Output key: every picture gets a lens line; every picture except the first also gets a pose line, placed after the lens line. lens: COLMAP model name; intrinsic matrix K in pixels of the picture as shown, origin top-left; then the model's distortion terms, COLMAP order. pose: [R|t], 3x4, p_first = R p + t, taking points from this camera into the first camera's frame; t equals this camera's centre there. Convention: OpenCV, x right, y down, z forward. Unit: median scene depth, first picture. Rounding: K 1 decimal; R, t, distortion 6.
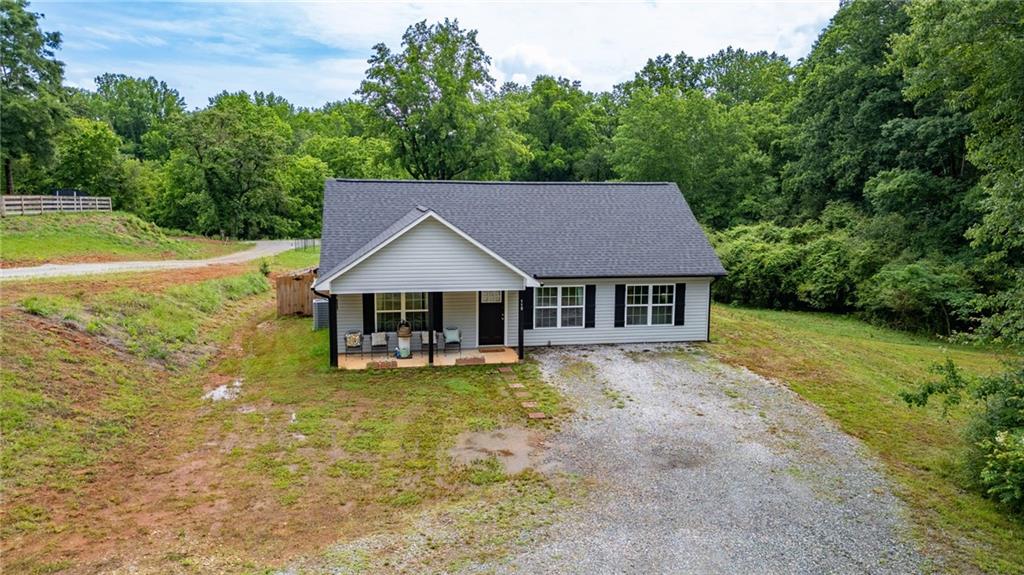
lens RADIAL K [[716.4, 0, 519.3], [0, 716.4, 284.3], [0, 0, 1]] dist [0.083176, -0.085558]
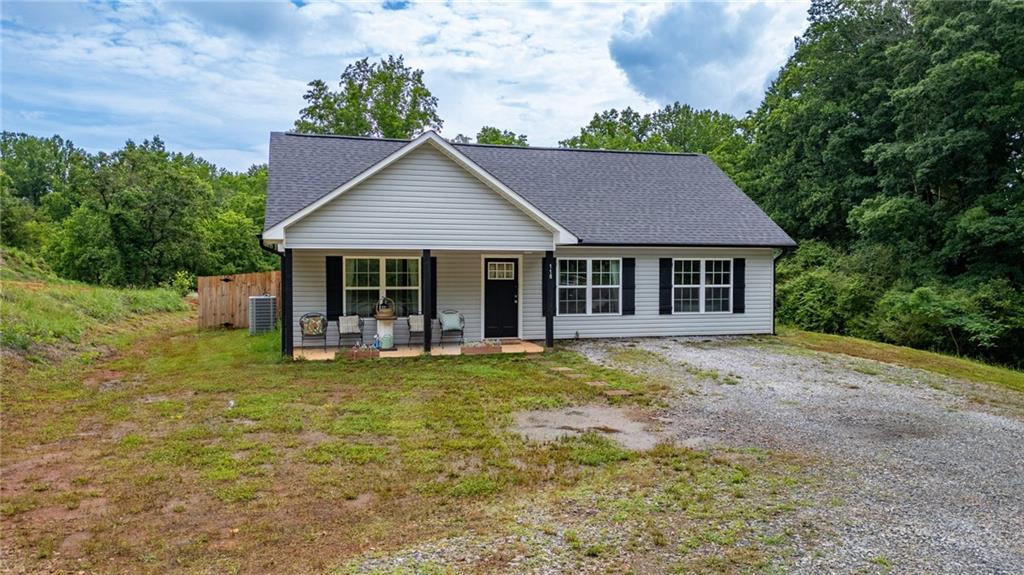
lens RADIAL K [[729.6, 0, 520.0], [0, 729.6, 283.7], [0, 0, 1]] dist [0.086101, -0.090604]
pose [[0.995329, -0.009556, 0.096068, -0.087903], [0.020151, 0.993734, -0.109936, 0.108097], [-0.094416, 0.111358, 0.989285, 0.236373]]
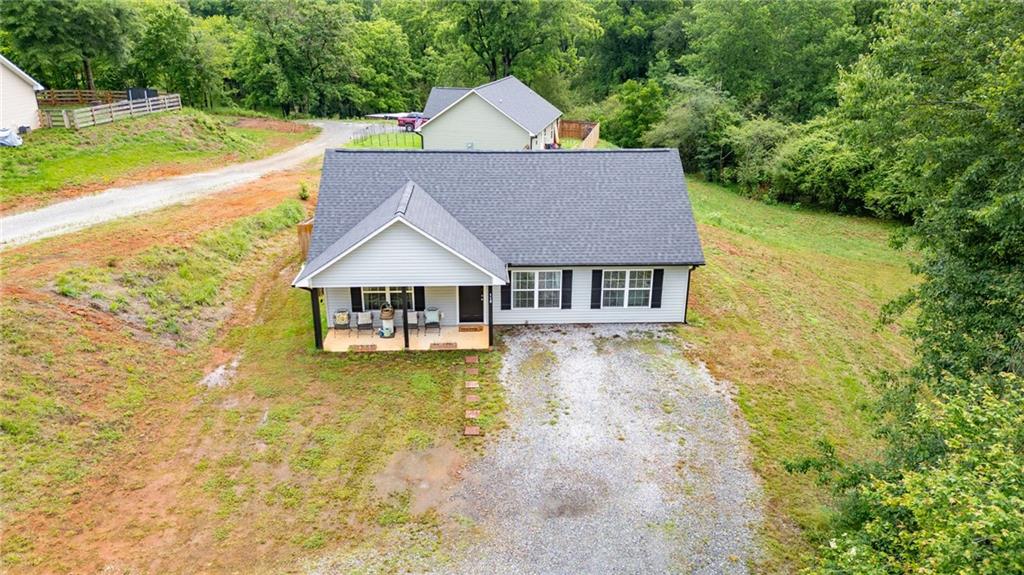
lens RADIAL K [[716.4, 0, 519.3], [0, 716.4, 284.3], [0, 0, 1]] dist [0.083176, -0.085558]
pose [[0.990609, 0.046652, -0.128523, 0.159499], [-0.017742, 0.975901, 0.217492, -0.196263], [0.135572, -0.213170, 0.967563, -0.013796]]
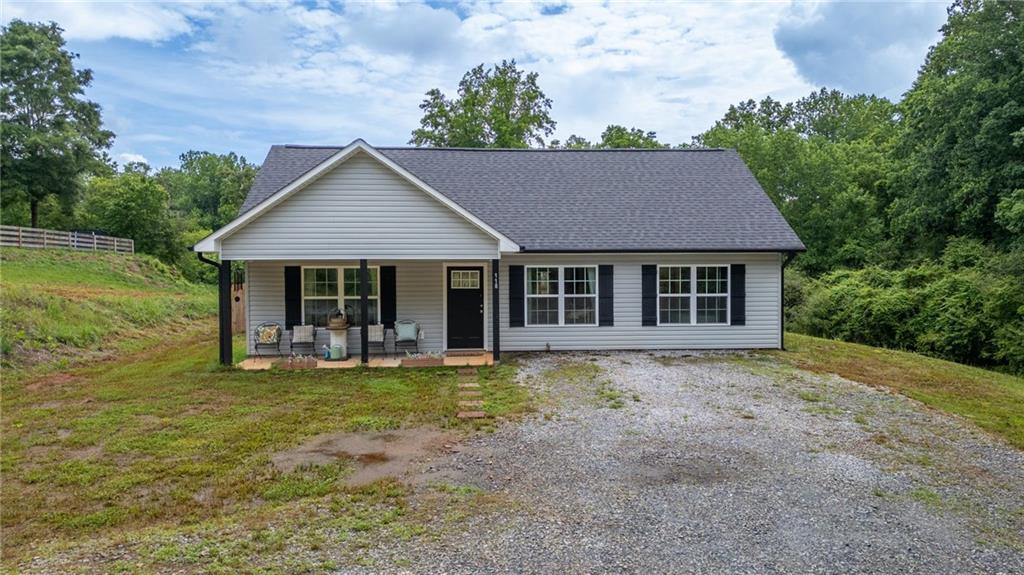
lens RADIAL K [[737.0, 0, 519.3], [0, 737.0, 285.2], [0, 0, 1]] dist [0.078028, -0.071300]
pose [[0.992956, -0.010812, -0.117993, 0.097335], [-0.002480, 0.993714, -0.111925, 0.099881], [0.118462, 0.111429, 0.986687, 0.260944]]
